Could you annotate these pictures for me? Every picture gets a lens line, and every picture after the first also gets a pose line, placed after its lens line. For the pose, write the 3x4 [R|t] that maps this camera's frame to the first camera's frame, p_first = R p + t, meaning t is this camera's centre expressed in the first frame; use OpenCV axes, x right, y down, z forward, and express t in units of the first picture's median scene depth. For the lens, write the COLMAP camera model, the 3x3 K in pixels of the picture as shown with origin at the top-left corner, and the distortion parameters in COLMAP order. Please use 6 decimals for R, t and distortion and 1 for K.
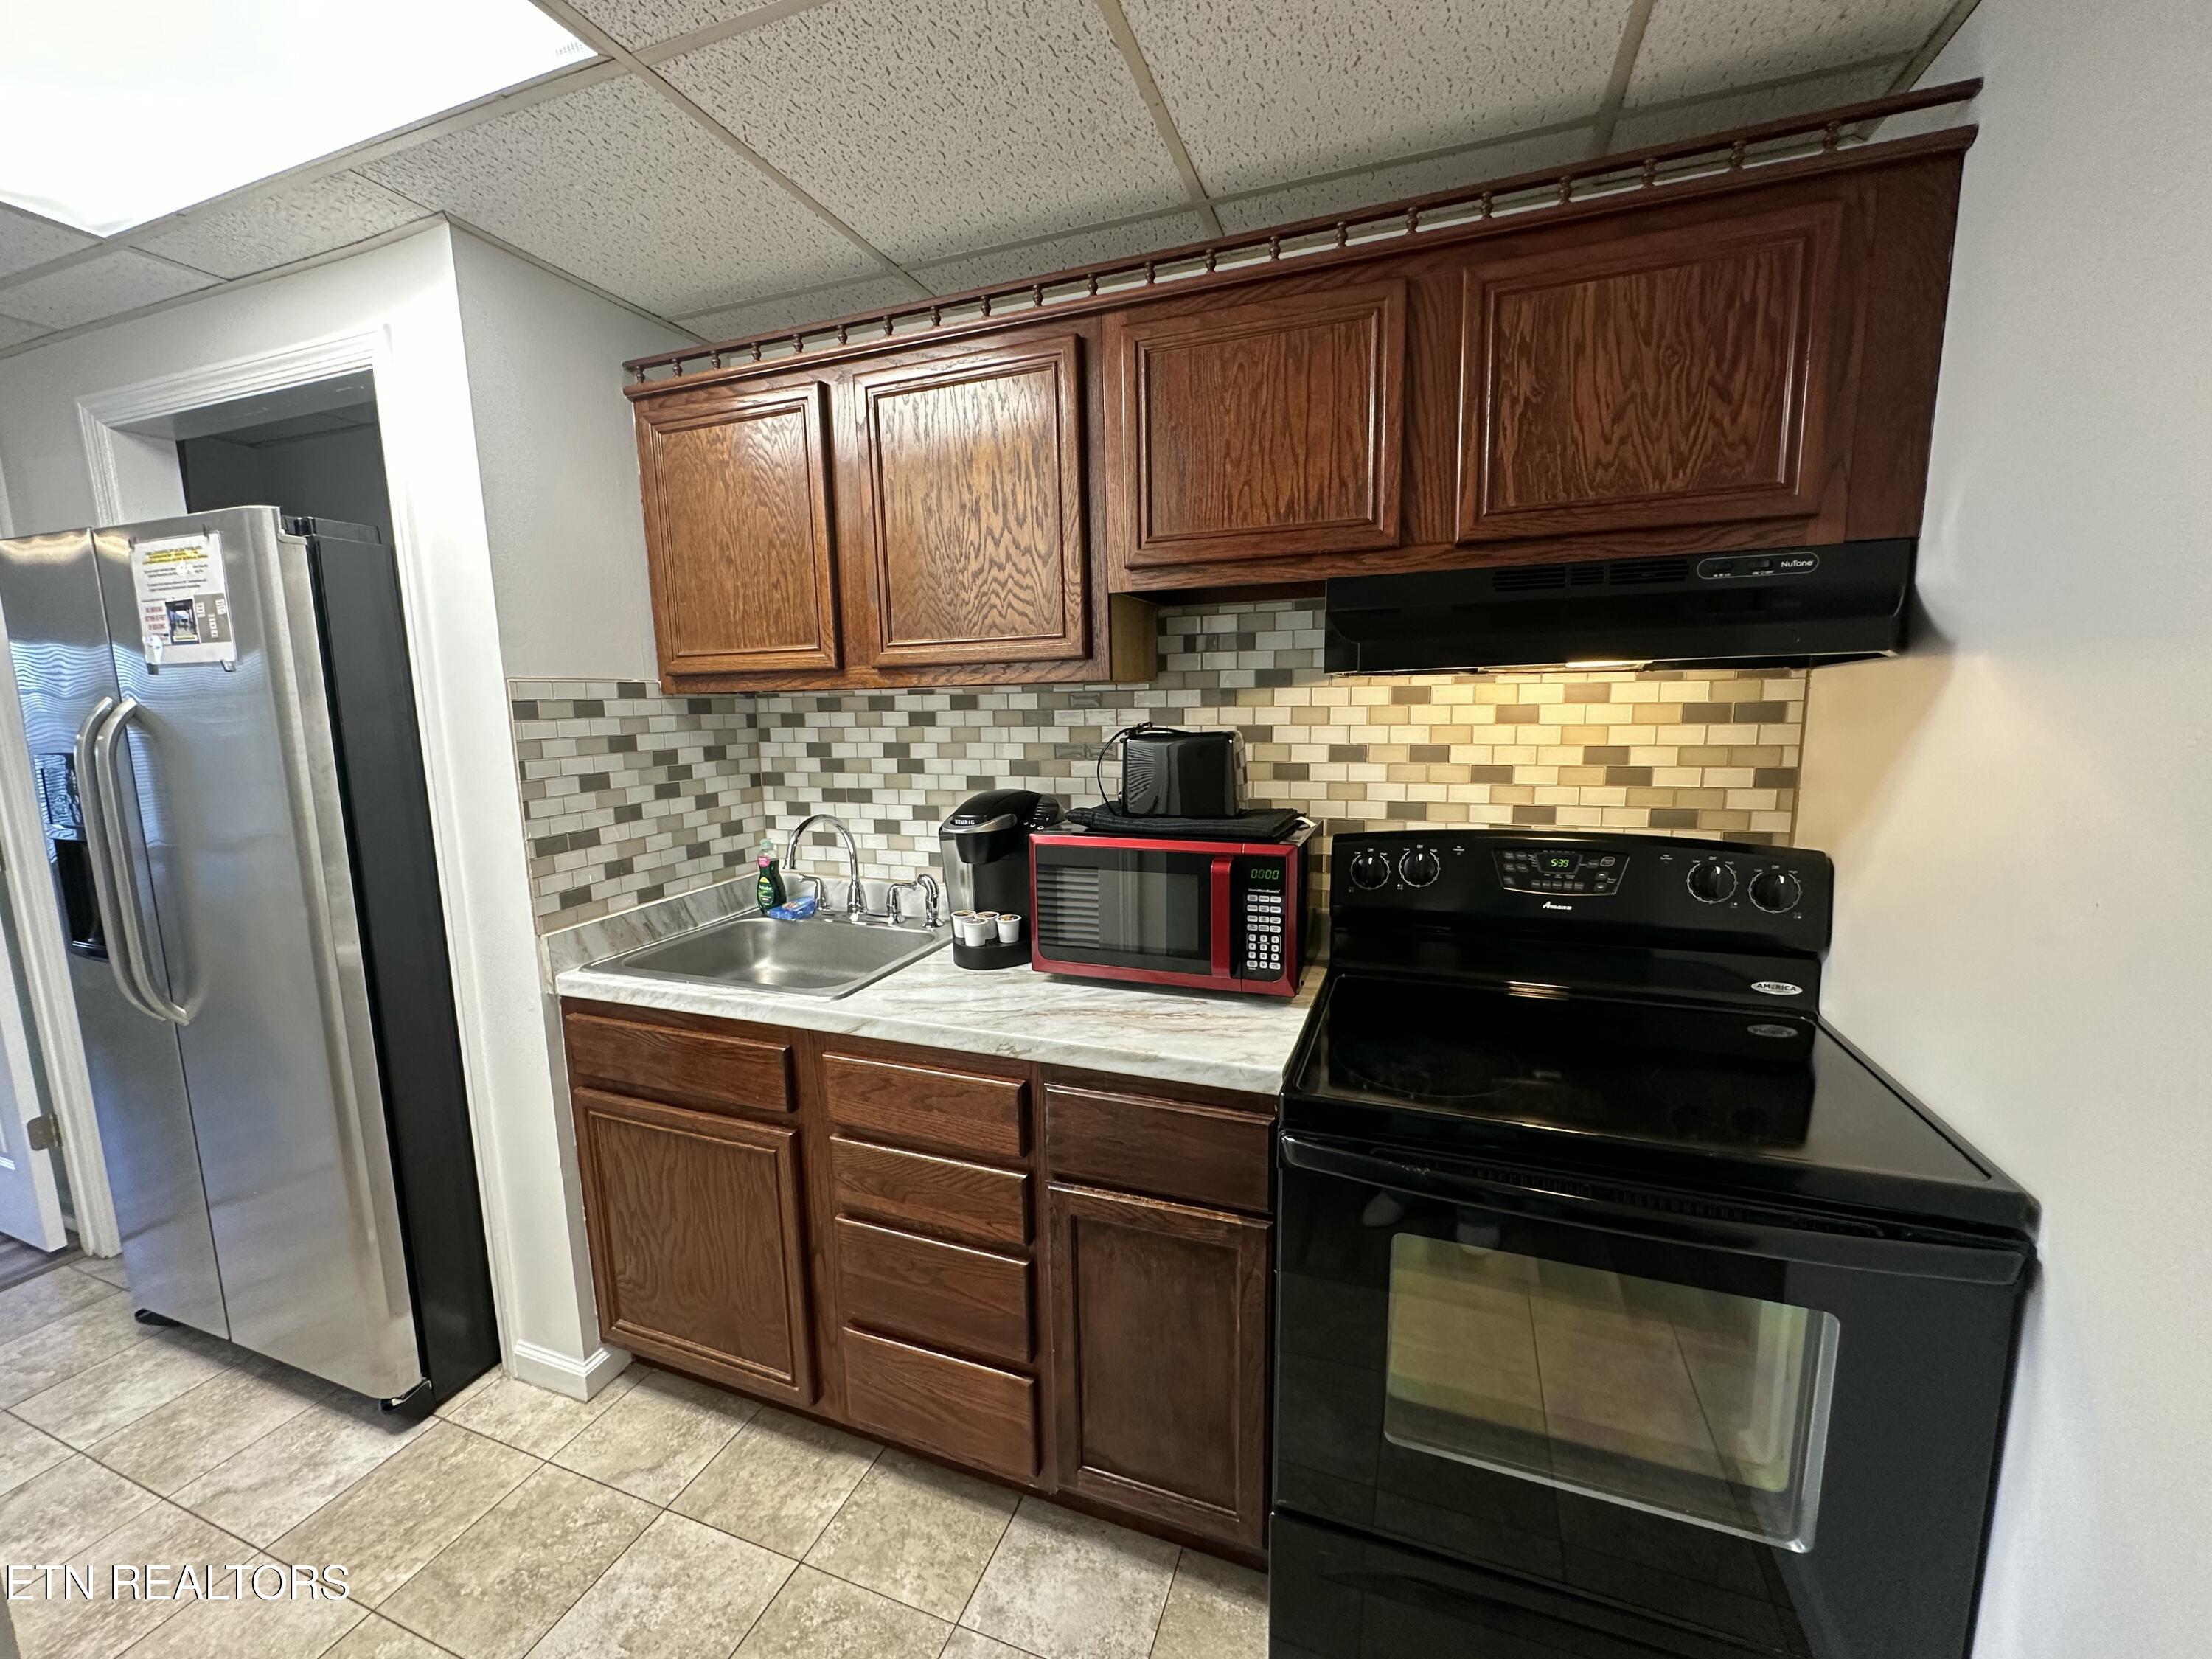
lens RADIAL K [[885.3, 0, 1109.0], [0, 885.3, 825.4], [0, 0, 1]] dist [-0.004367, 0.001007]
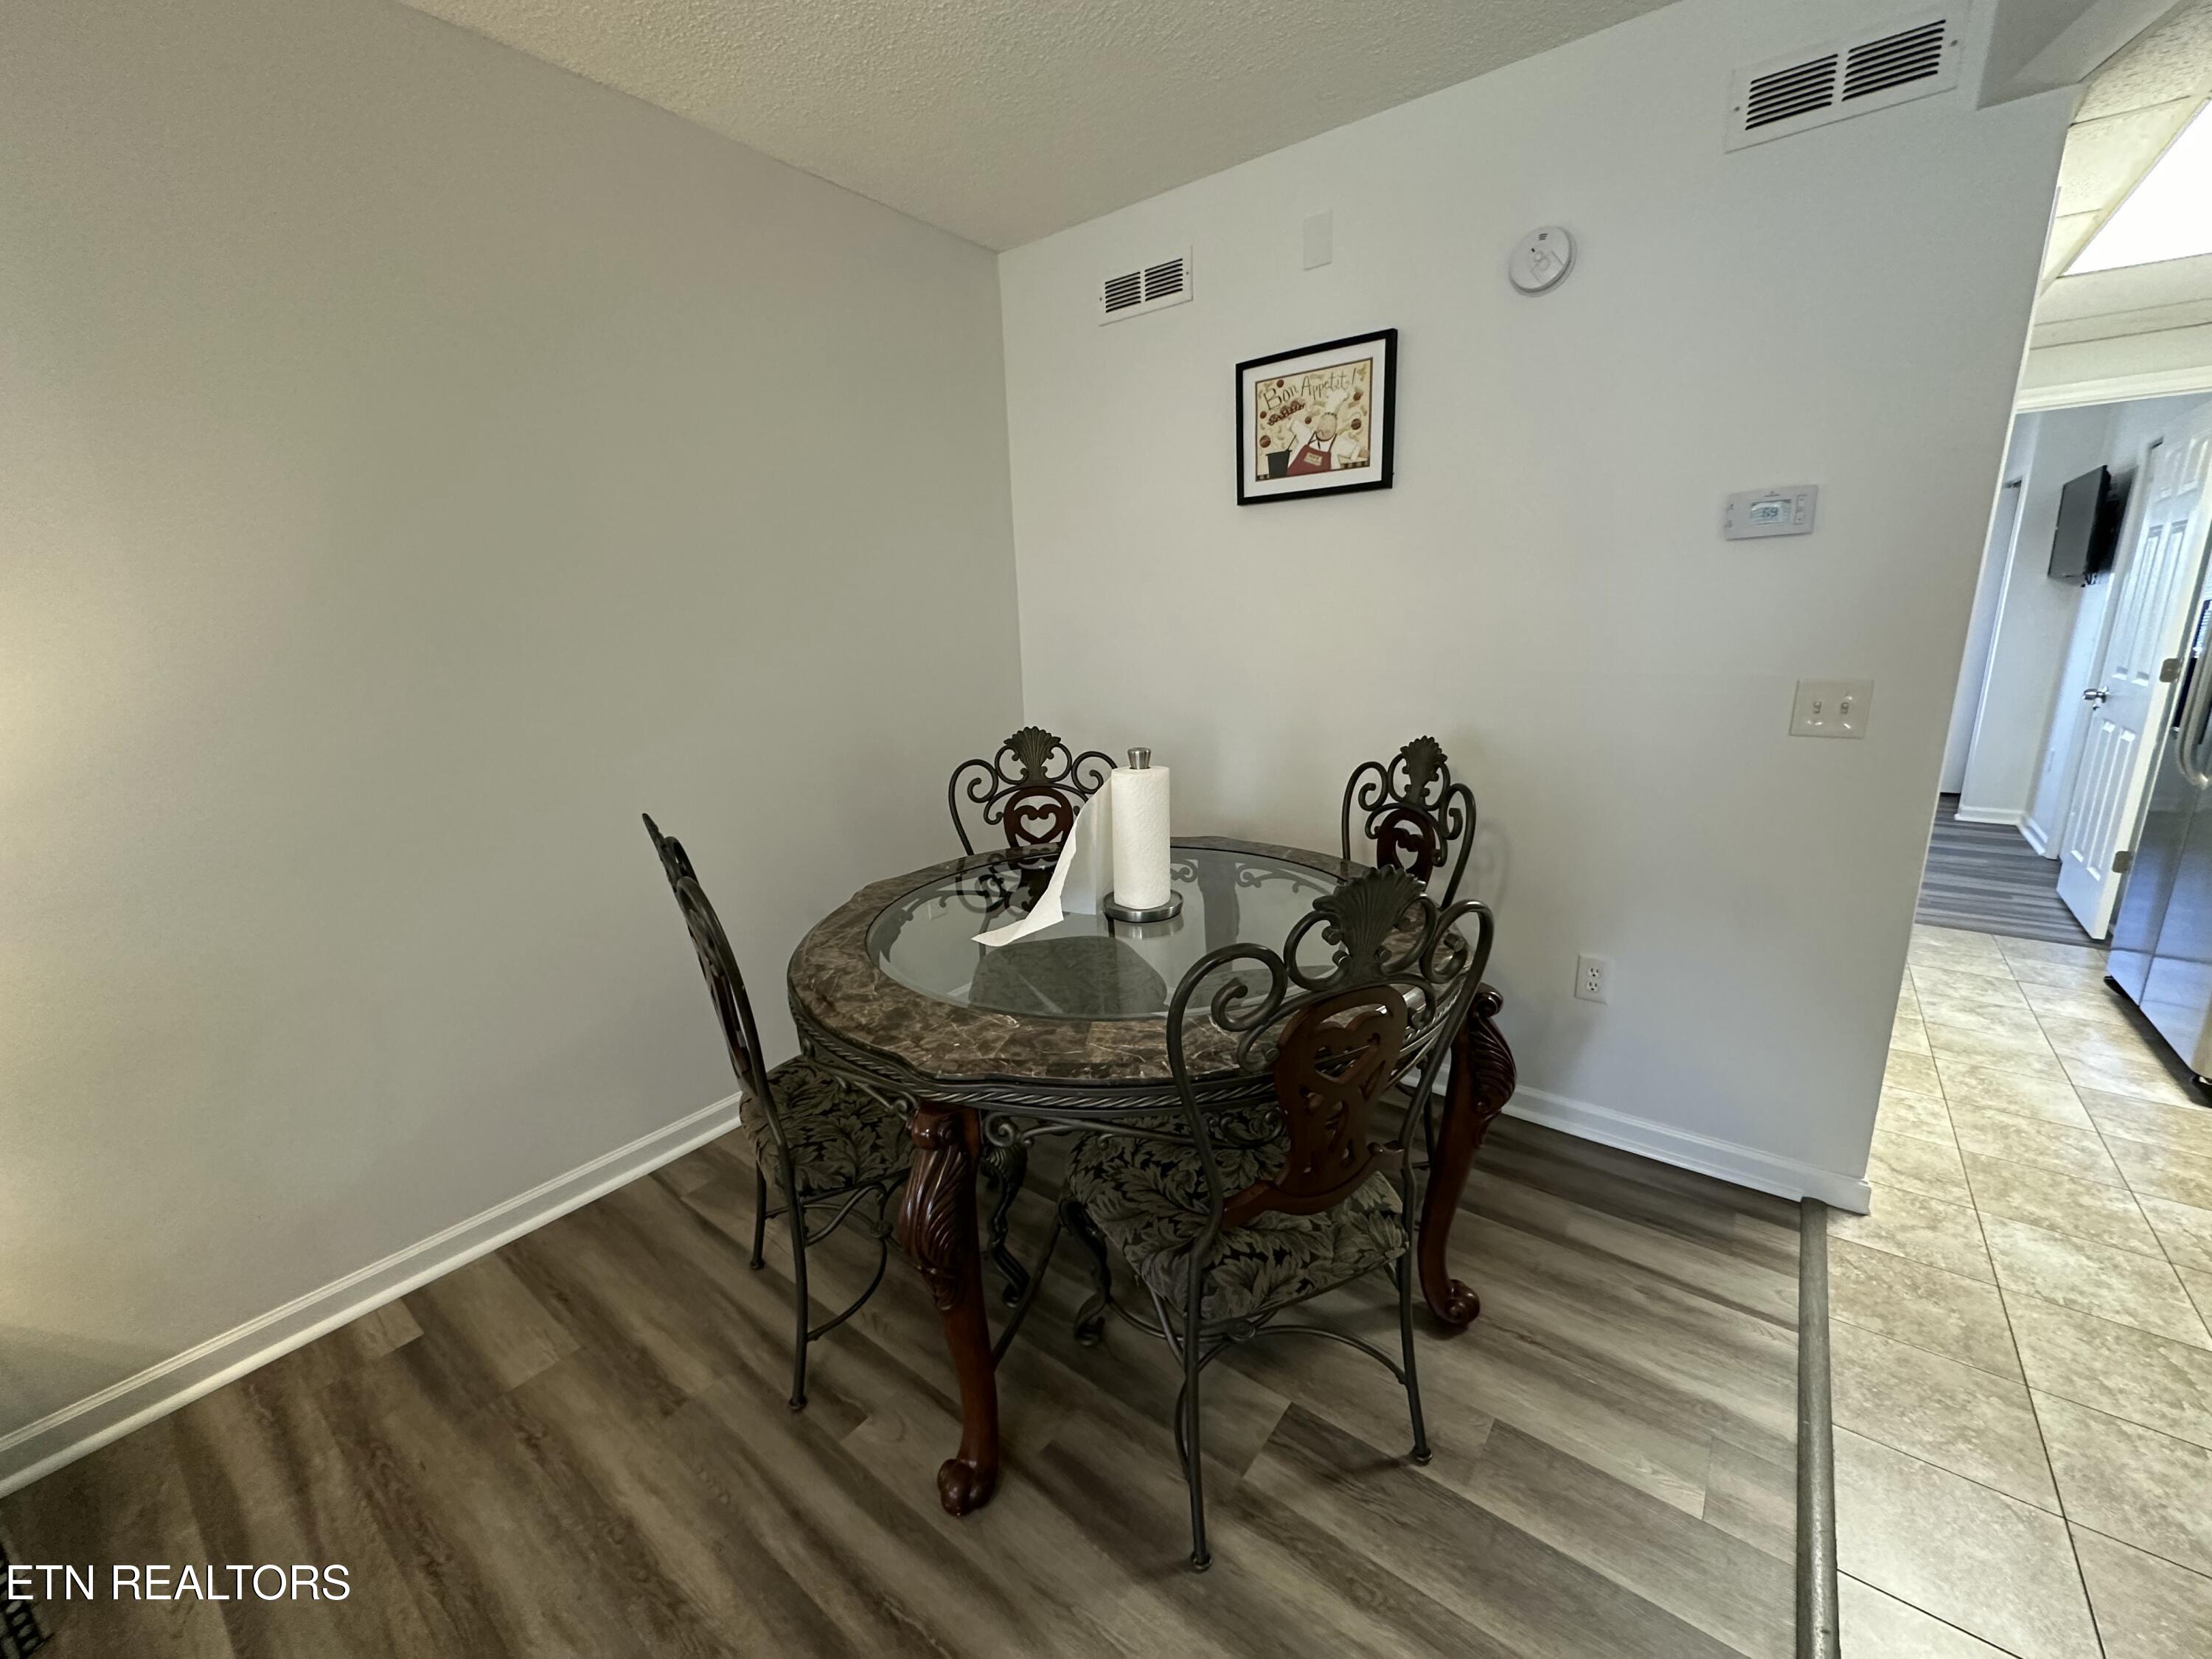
lens RADIAL K [[885.3, 0, 1108.7], [0, 885.3, 832.0], [0, 0, 1]] dist [-0.004367, 0.001007]
pose [[-0.294199, 0.241331, -0.924774, 0.811282], [-0.106808, 0.953232, 0.282736, 0.073789], [0.949757, 0.181955, -0.254664, -0.318318]]
